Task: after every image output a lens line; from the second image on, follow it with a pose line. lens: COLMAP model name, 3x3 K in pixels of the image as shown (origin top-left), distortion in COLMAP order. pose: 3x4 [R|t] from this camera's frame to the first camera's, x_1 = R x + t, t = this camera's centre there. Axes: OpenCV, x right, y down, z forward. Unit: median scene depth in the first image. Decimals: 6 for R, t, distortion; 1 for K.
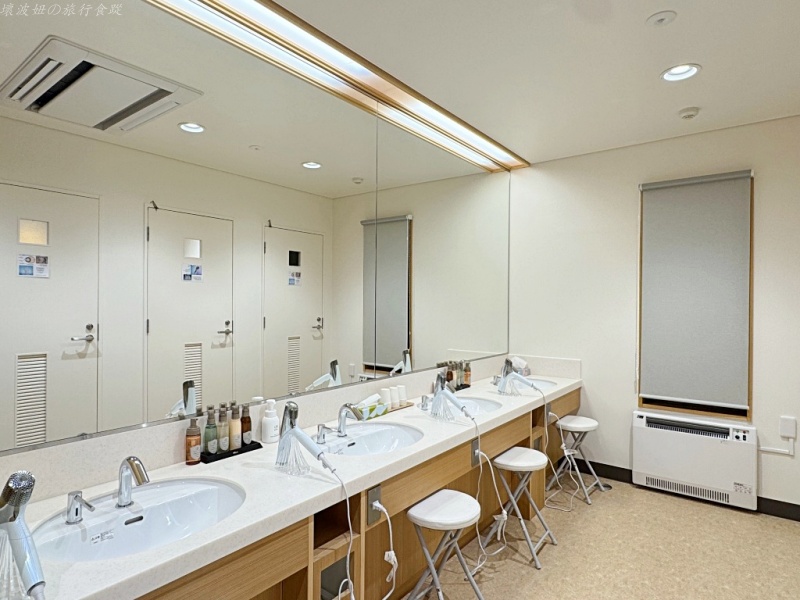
lens RADIAL K [[472.9, 0, 399.2], [0, 472.9, 303.0], [0, 0, 1]] dist [0.025023, -0.003892]
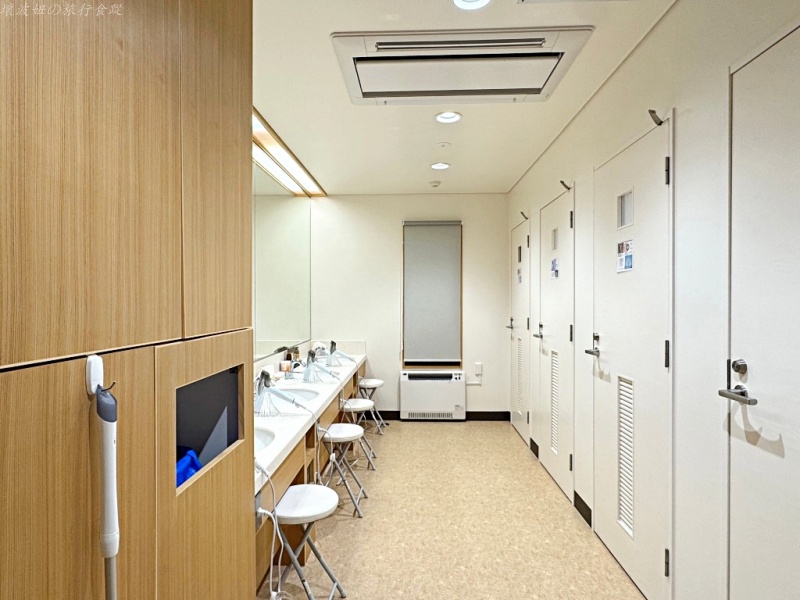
lens RADIAL K [[472.9, 0, 401.3], [0, 472.9, 299.2], [0, 0, 1]] dist [0.025023, -0.003892]
pose [[0.816414, -0.009671, 0.577386, -0.393979], [0.010254, 0.999945, 0.002250, -0.004020], [-0.577376, 0.004083, 0.816468, -0.238403]]
